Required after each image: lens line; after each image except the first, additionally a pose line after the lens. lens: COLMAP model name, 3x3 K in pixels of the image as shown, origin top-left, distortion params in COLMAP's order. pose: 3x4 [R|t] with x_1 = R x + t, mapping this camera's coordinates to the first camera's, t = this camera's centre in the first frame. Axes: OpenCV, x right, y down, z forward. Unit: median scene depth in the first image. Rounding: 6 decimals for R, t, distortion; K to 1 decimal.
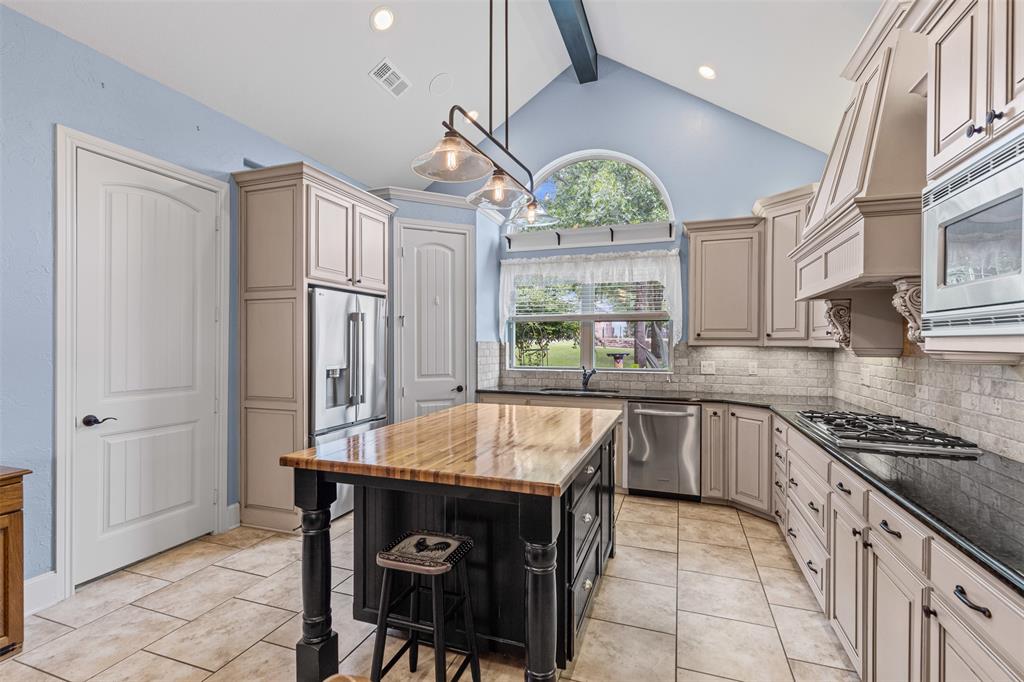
lens RADIAL K [[466.0, 0, 512.2], [0, 466.0, 343.9], [0, 0, 1]] dist [0.011094, -0.000114]
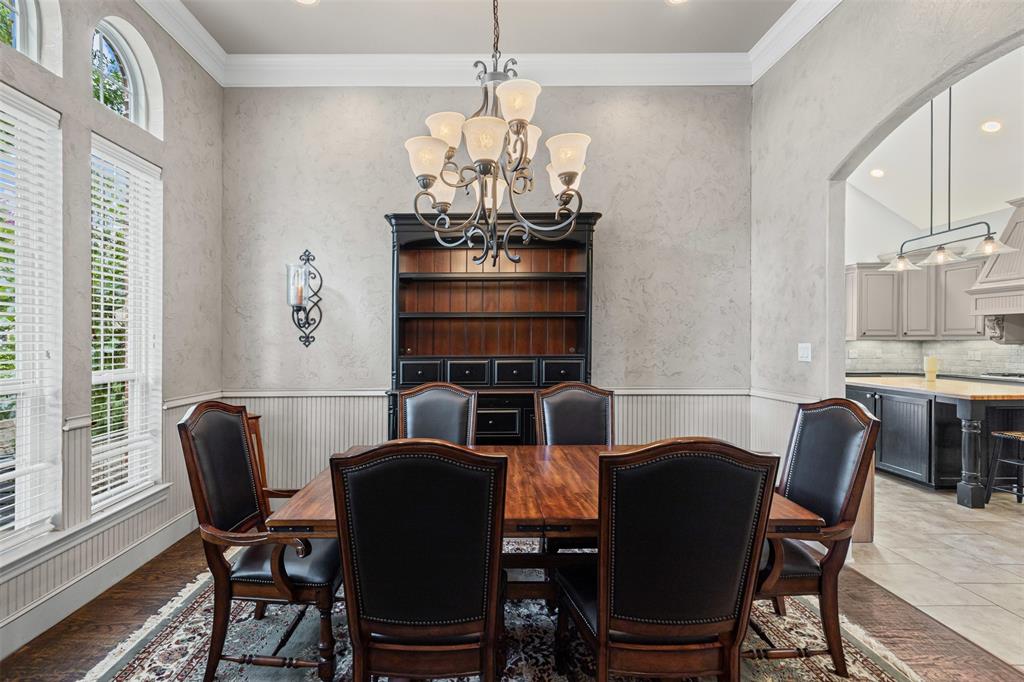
lens RADIAL K [[477.5, 0, 480.5], [0, 477.5, 343.1], [0, 0, 1]] dist [0.011347, -0.000402]
pose [[0.938873, -0.009471, 0.344134, -1.418299], [0.007006, 0.999940, 0.008408, -0.008630], [-0.344193, -0.005483, 0.938883, -0.105066]]
